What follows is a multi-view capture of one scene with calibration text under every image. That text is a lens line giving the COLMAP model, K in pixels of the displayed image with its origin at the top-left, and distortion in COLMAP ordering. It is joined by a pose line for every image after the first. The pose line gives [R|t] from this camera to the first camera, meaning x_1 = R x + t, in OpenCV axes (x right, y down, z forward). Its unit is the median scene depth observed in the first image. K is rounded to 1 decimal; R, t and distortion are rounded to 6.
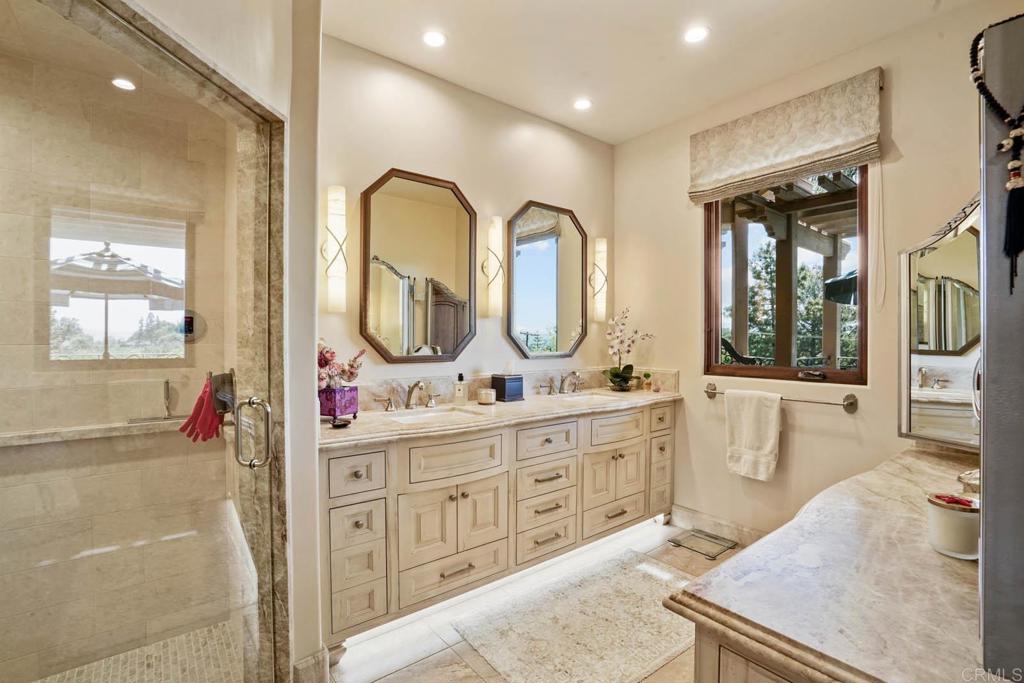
lens RADIAL K [[467.0, 0, 511.8], [0, 467.0, 340.3], [0, 0, 1]] dist [-0.024190, 0.000643]
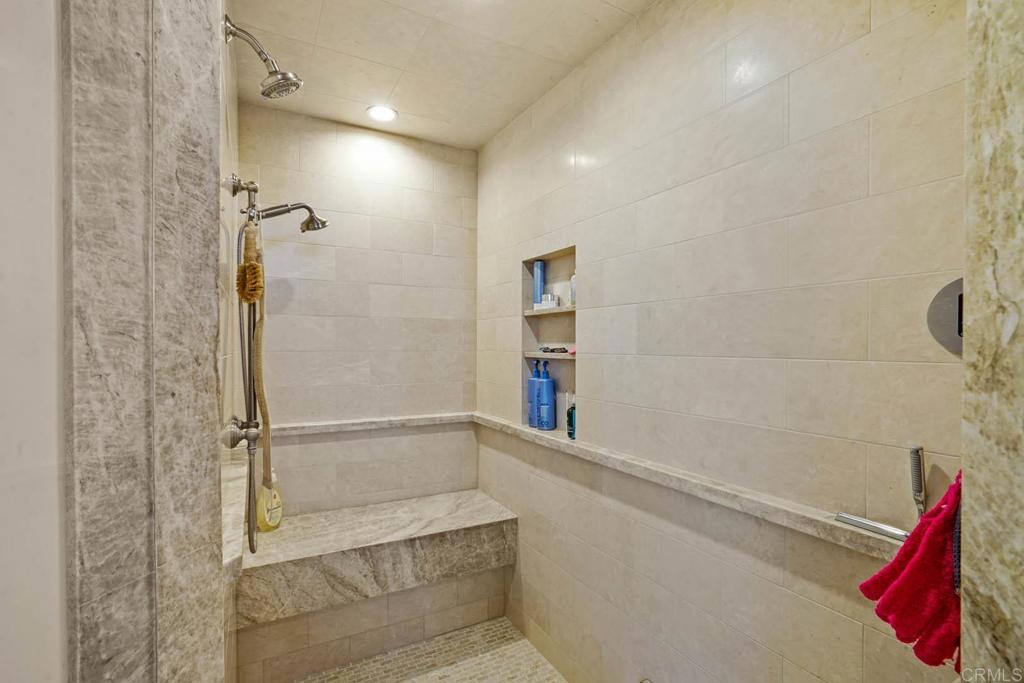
lens RADIAL K [[467.0, 0, 510.8], [0, 467.0, 345.9], [0, 0, 1]] dist [-0.024190, 0.000643]
pose [[-0.157912, -0.001195, -0.987452, -0.293564], [-0.001223, 0.999999, -0.001015, -0.005501], [0.987452, 0.001048, -0.157913, 0.747867]]
